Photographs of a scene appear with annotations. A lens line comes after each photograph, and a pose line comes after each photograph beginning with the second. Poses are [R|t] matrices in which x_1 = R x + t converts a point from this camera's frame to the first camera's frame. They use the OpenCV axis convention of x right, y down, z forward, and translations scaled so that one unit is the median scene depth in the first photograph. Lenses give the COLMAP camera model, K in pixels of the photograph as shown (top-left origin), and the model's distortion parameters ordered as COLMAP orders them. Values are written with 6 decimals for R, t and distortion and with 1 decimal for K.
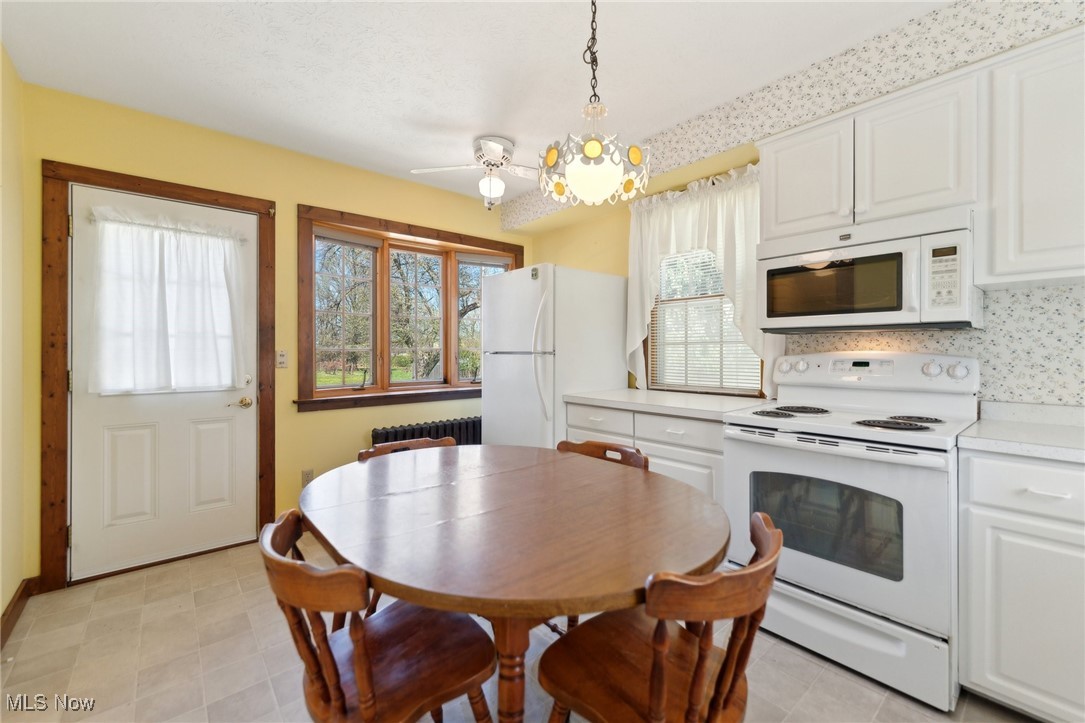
lens RADIAL K [[438.5, 0, 537.3], [0, 438.5, 353.9], [0, 0, 1]] dist [0.004261, -0.000236]
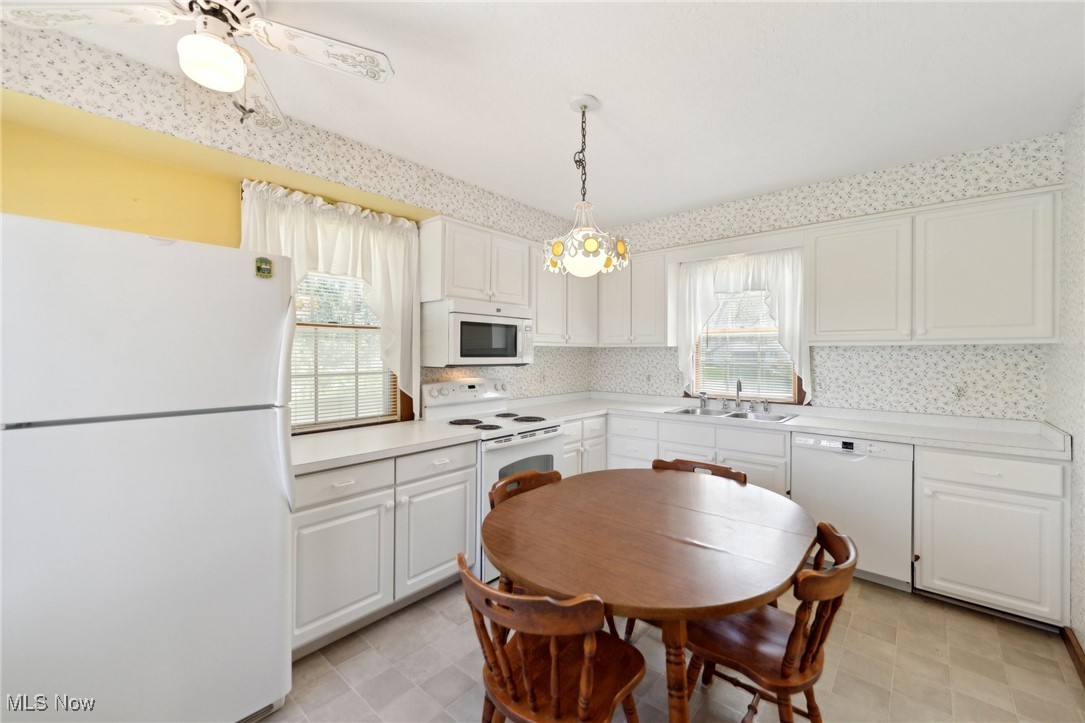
lens RADIAL K [[438.5, 0, 538.0], [0, 438.5, 355.5], [0, 0, 1]] dist [0.004261, -0.000236]
pose [[-0.138455, -0.002875, 0.990365, -0.789133], [0.005338, 0.999979, 0.003649, -0.087419], [-0.990354, 0.005792, -0.138436, 0.920498]]
